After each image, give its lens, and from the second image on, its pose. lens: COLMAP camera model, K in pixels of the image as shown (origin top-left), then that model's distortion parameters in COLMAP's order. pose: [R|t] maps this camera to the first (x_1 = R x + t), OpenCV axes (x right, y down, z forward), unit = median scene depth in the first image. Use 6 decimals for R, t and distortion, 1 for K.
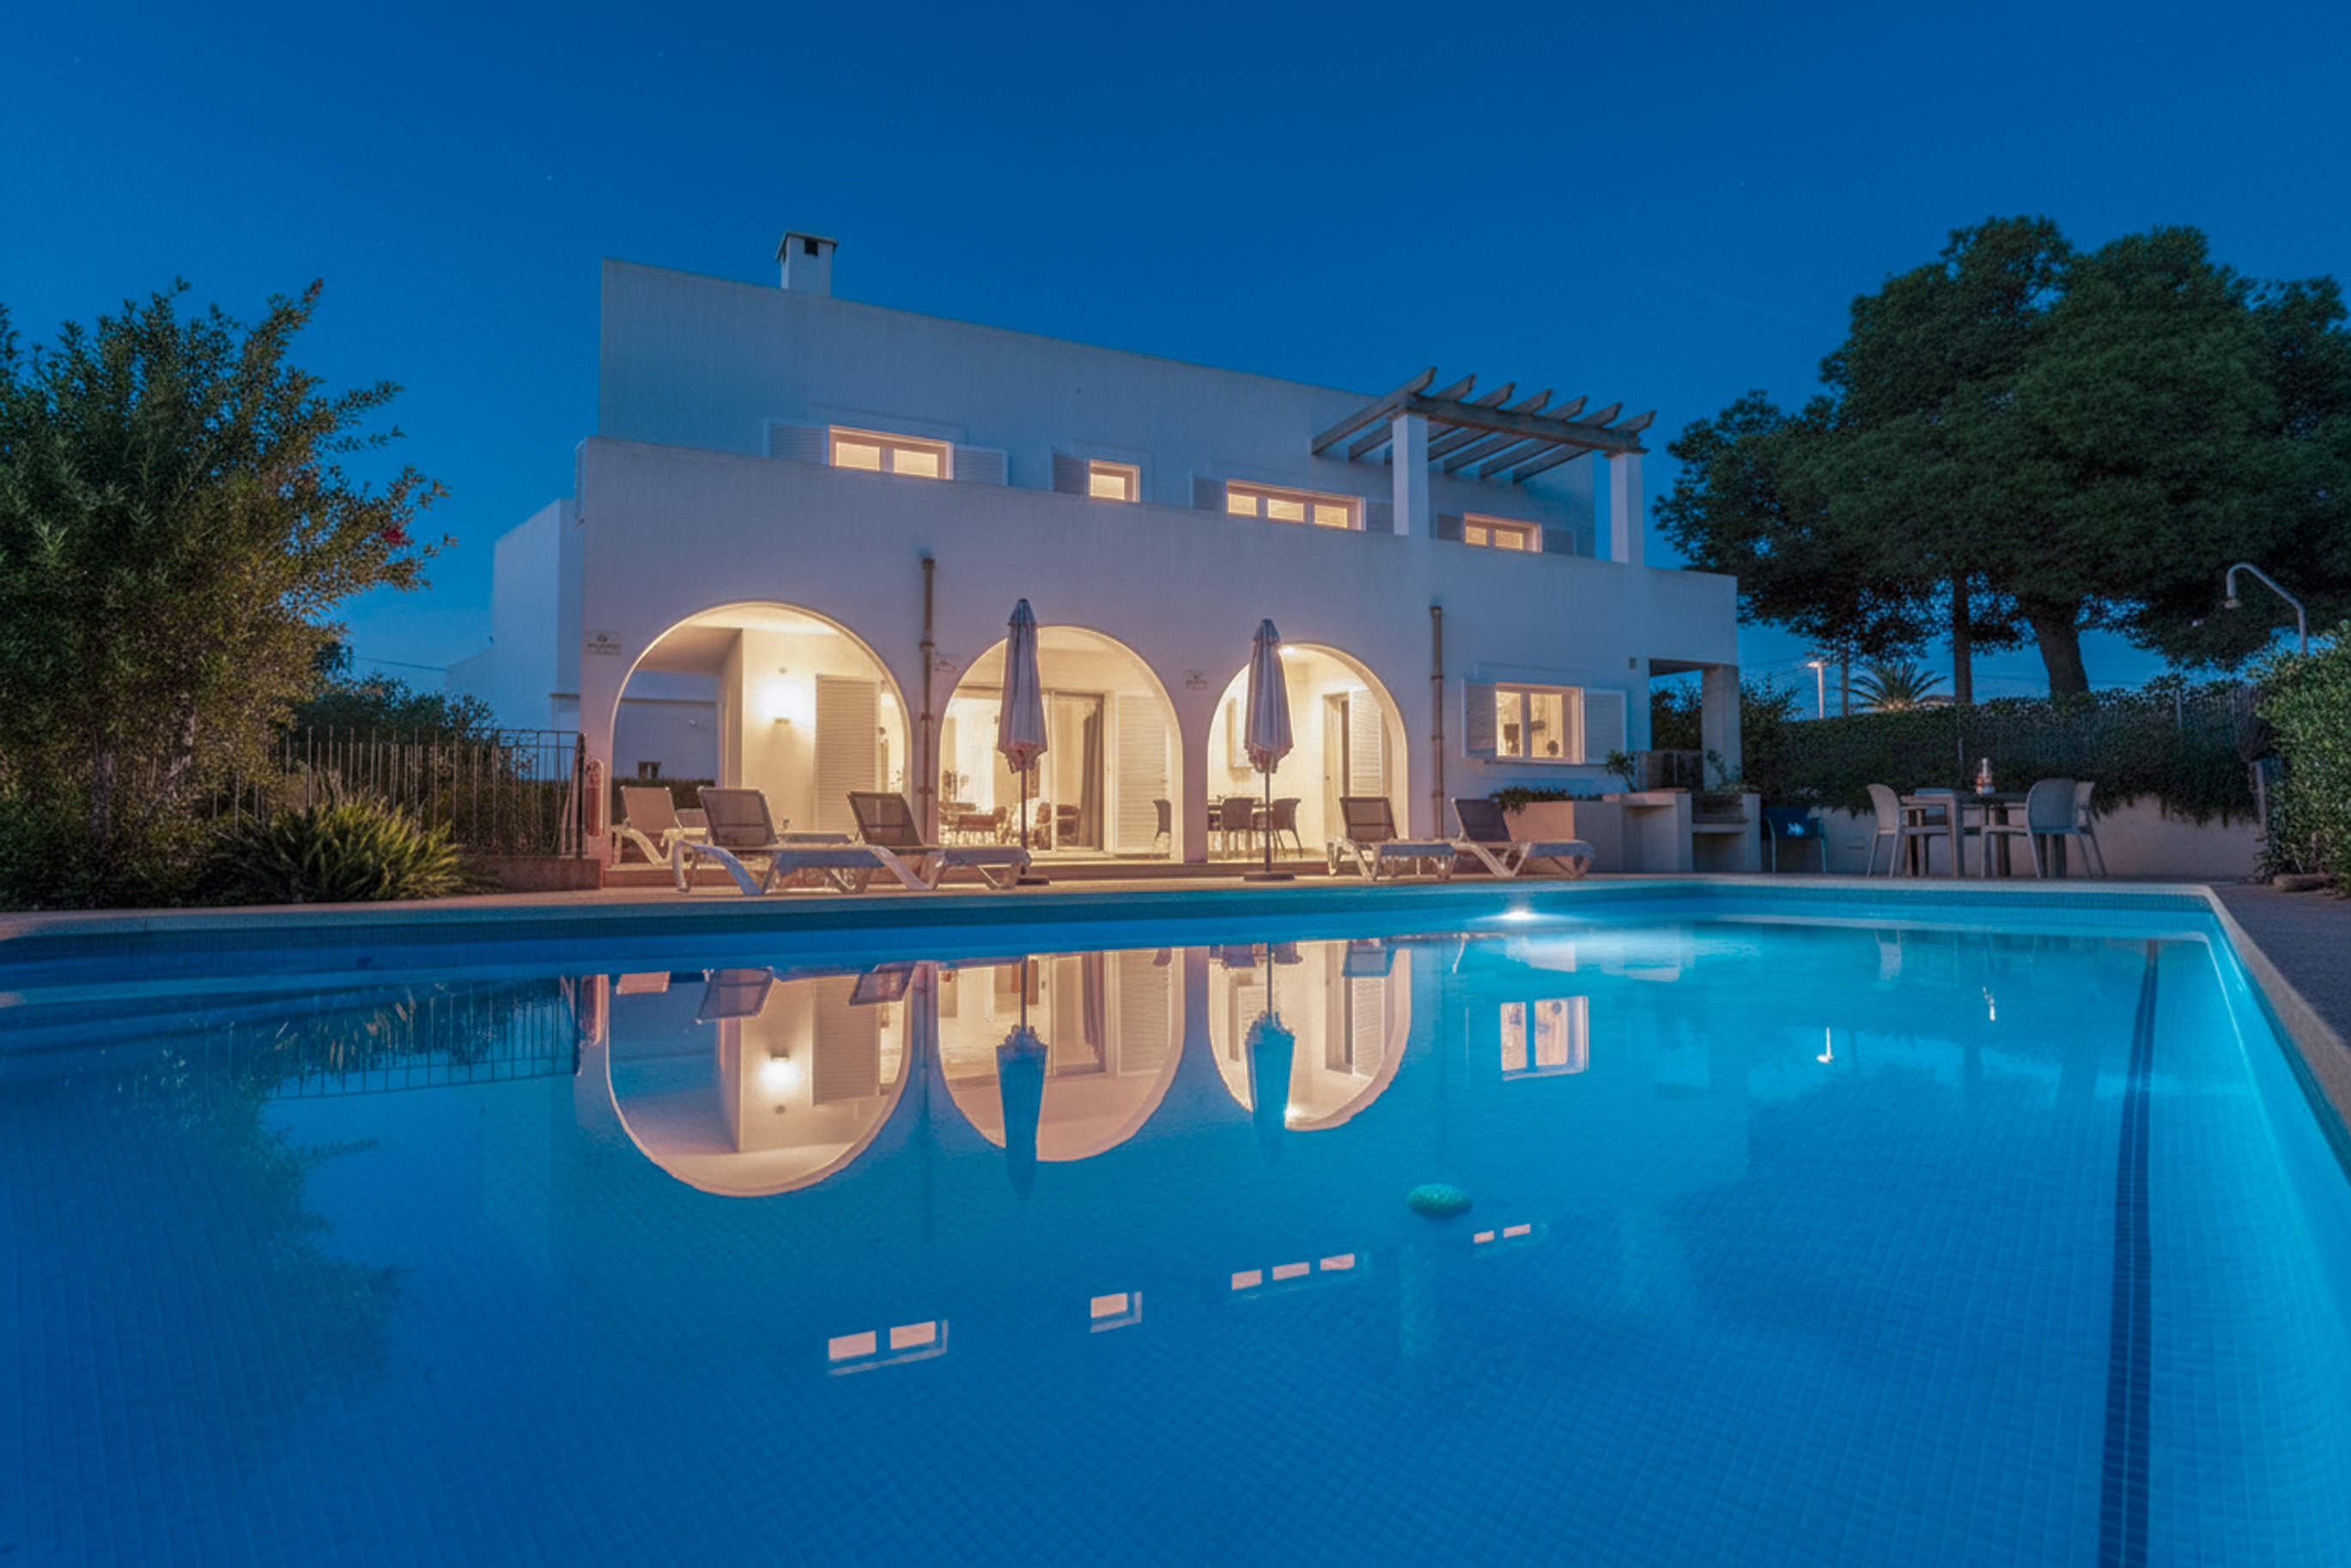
lens RADIAL K [[945.6, 0, 1165.2], [0, 945.6, 799.7], [0, 0, 1]] dist [0.001502, -0.000313]
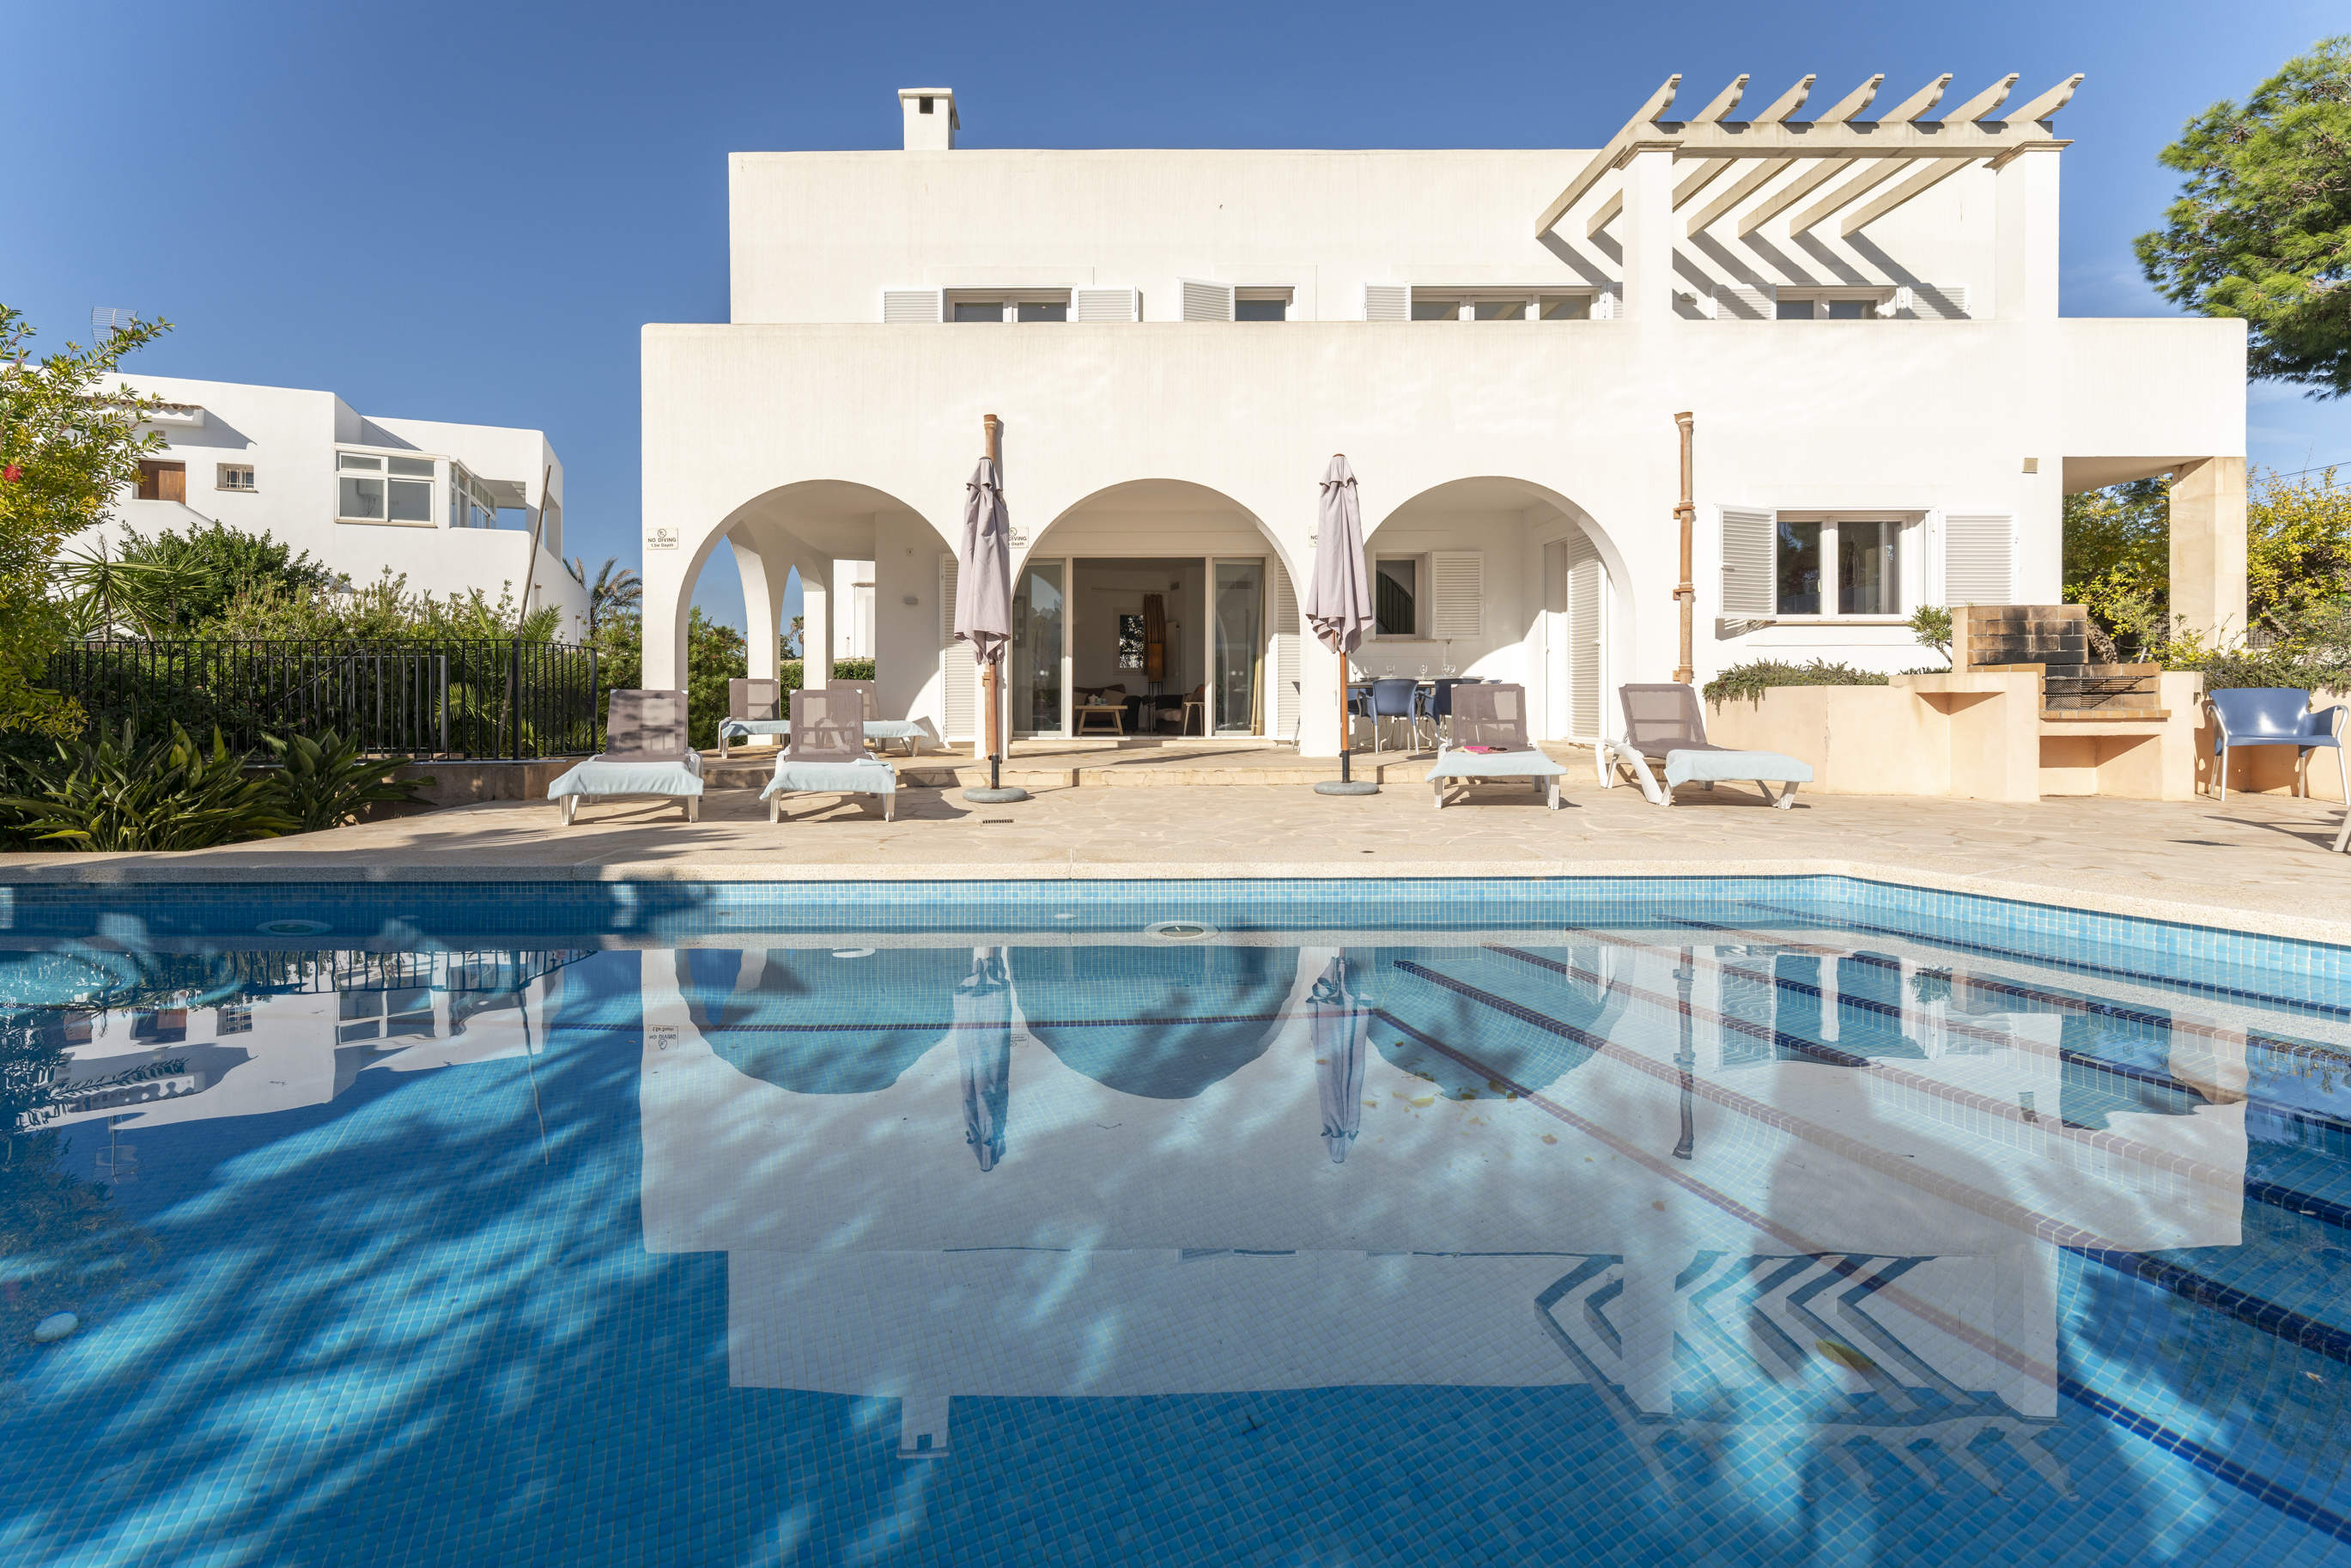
lens RADIAL K [[945.6, 0, 1219.8], [0, 945.6, 701.4], [0, 0, 1]] dist [0.001502, -0.000313]
pose [[0.941313, -0.011601, -0.337336, 0.198749], [0.014599, 0.999873, 0.006351, 0.002405], [0.337219, -0.010903, 0.941363, 0.217584]]
